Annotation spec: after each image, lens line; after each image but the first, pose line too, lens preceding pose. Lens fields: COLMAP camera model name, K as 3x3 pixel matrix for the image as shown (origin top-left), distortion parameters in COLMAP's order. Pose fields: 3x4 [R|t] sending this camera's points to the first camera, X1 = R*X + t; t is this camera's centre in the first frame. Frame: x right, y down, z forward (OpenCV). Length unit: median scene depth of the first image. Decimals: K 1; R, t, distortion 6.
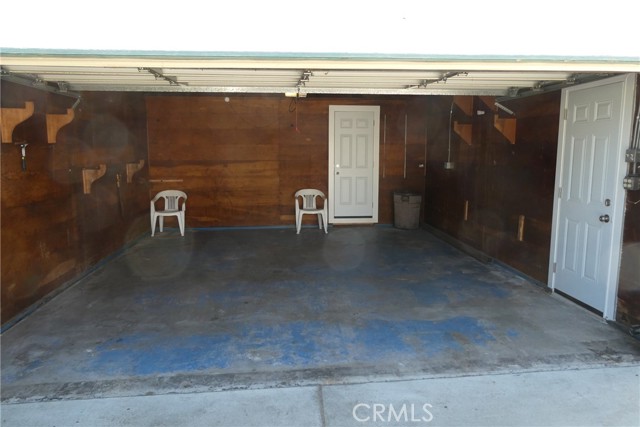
lens RADIAL K [[451.2, 0, 320.7], [0, 451.2, 214.9], [0, 0, 1]] dist [-0.027283, 0.002415]
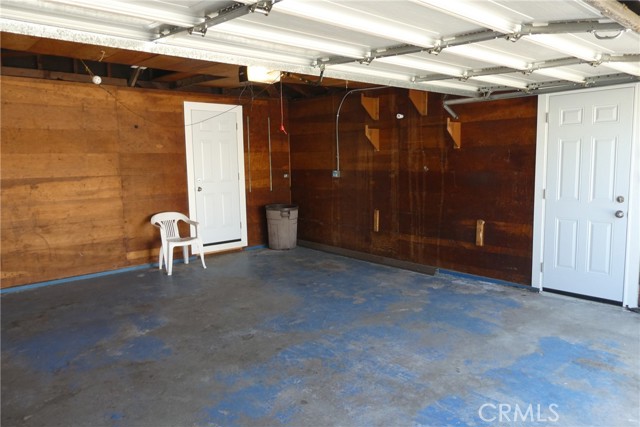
lens RADIAL K [[451.2, 0, 321.0], [0, 451.2, 209.7], [0, 0, 1]] dist [-0.027283, 0.002415]
pose [[0.801779, -0.080353, 0.592194, -0.331883], [0.102126, 0.994766, -0.003293, -0.042752], [-0.588830, 0.063118, 0.805789, 0.322531]]
